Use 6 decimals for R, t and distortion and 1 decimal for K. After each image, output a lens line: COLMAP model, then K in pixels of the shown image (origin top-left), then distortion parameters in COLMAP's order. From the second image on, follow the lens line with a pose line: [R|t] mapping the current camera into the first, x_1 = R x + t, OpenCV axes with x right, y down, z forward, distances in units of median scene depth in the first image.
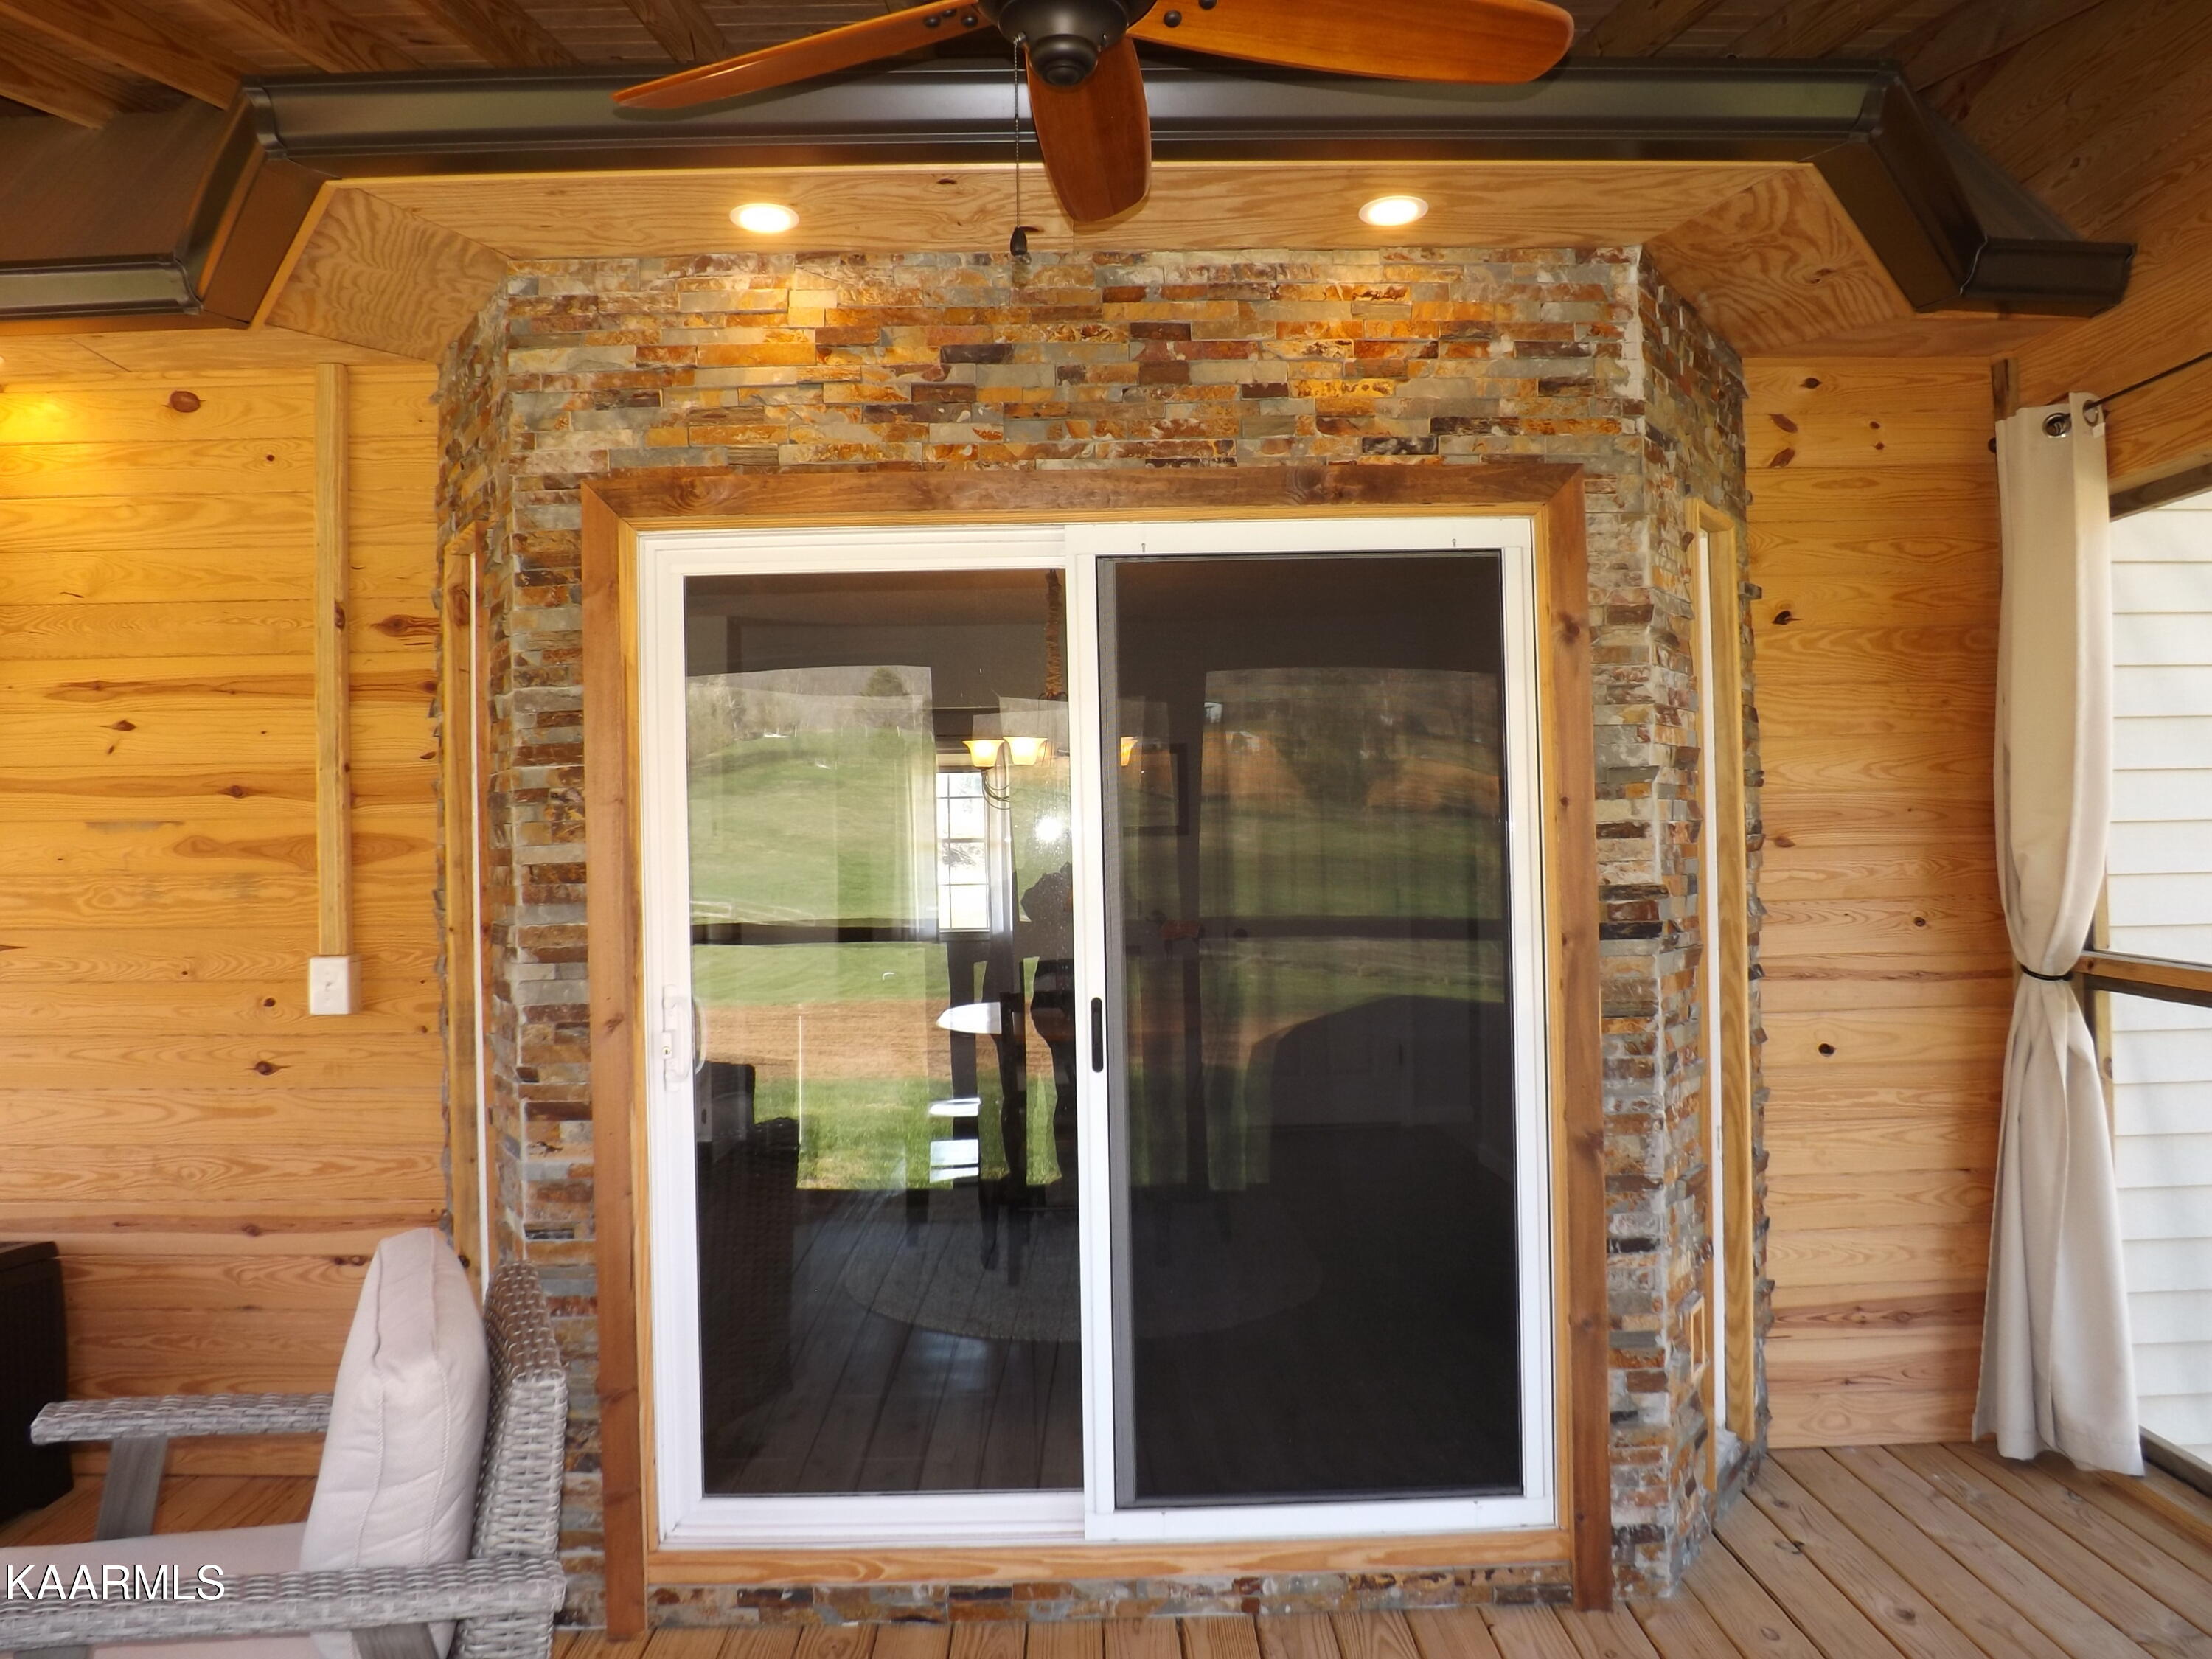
lens RADIAL K [[1577.5, 0, 1107.6], [0, 1577.5, 821.7], [0, 0, 1]] dist [-0.067746, 0.014118]
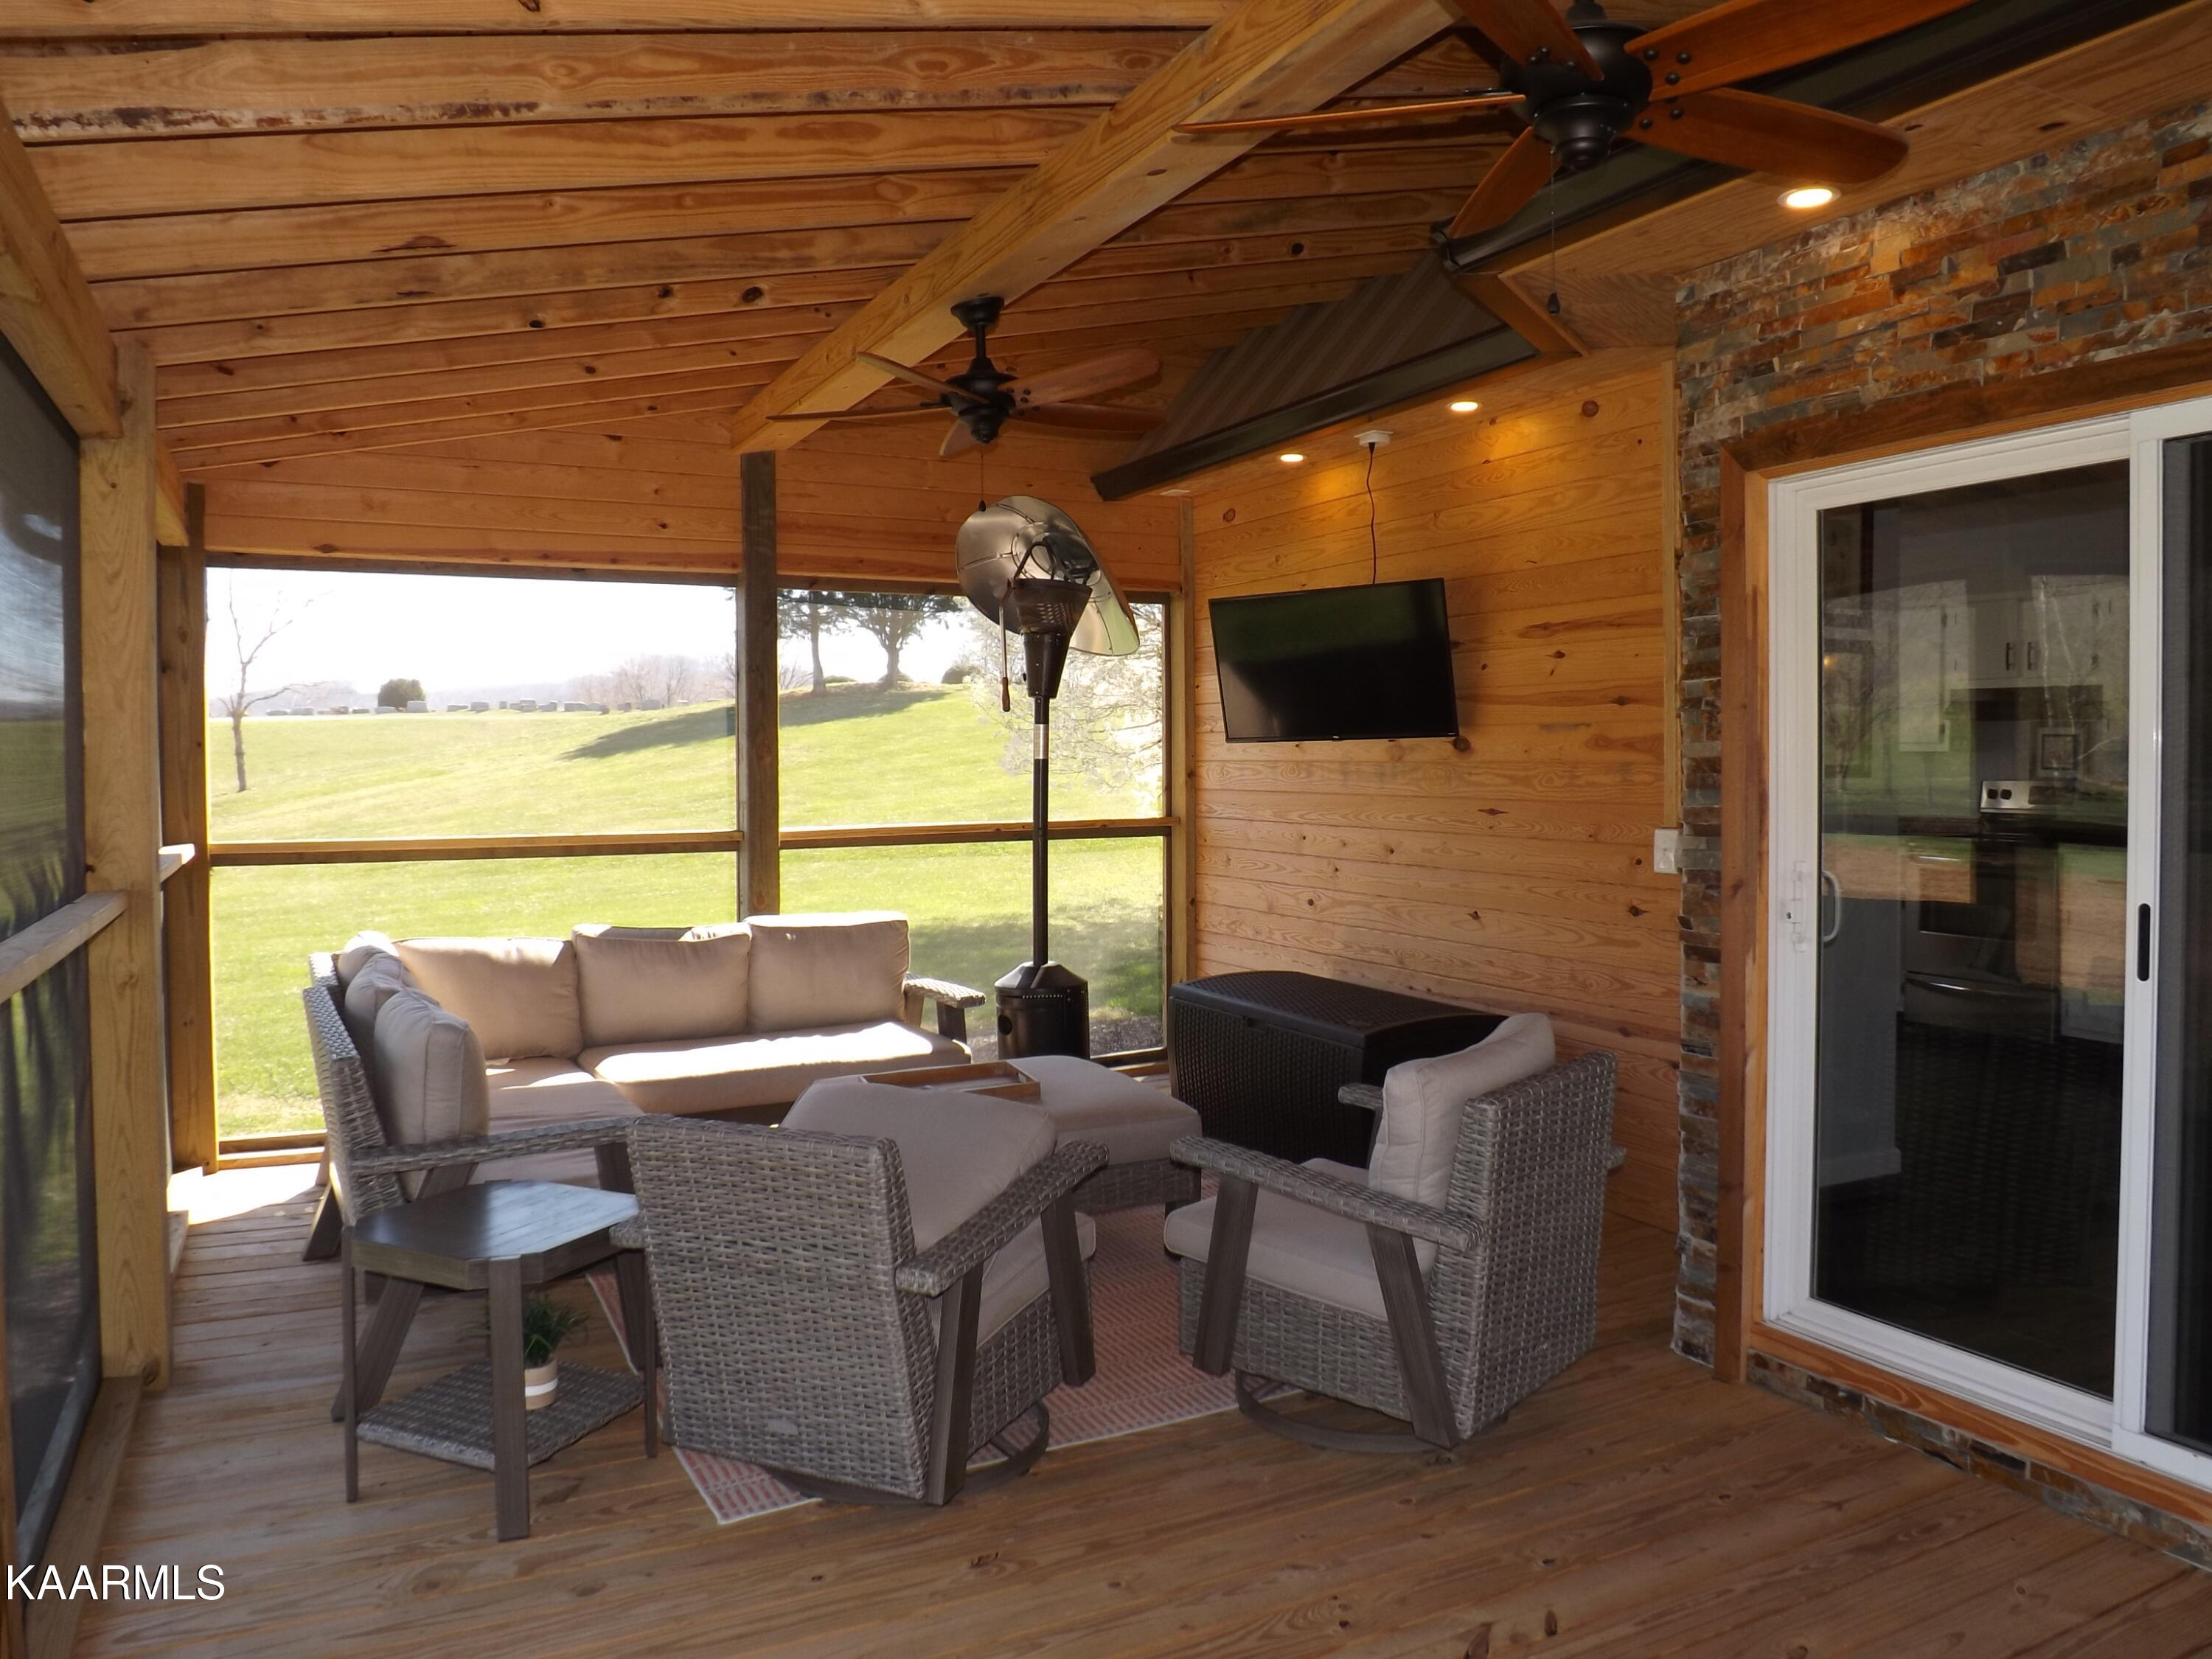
lens RADIAL K [[1577.5, 0, 1107.1], [0, 1577.5, 826.6], [0, 0, 1]] dist [-0.067746, 0.014118]
pose [[0.440087, 0.051604, -0.896471, 0.557173], [0.012545, 0.997897, 0.063600, -0.003534], [0.897867, -0.039236, 0.438514, 0.018502]]
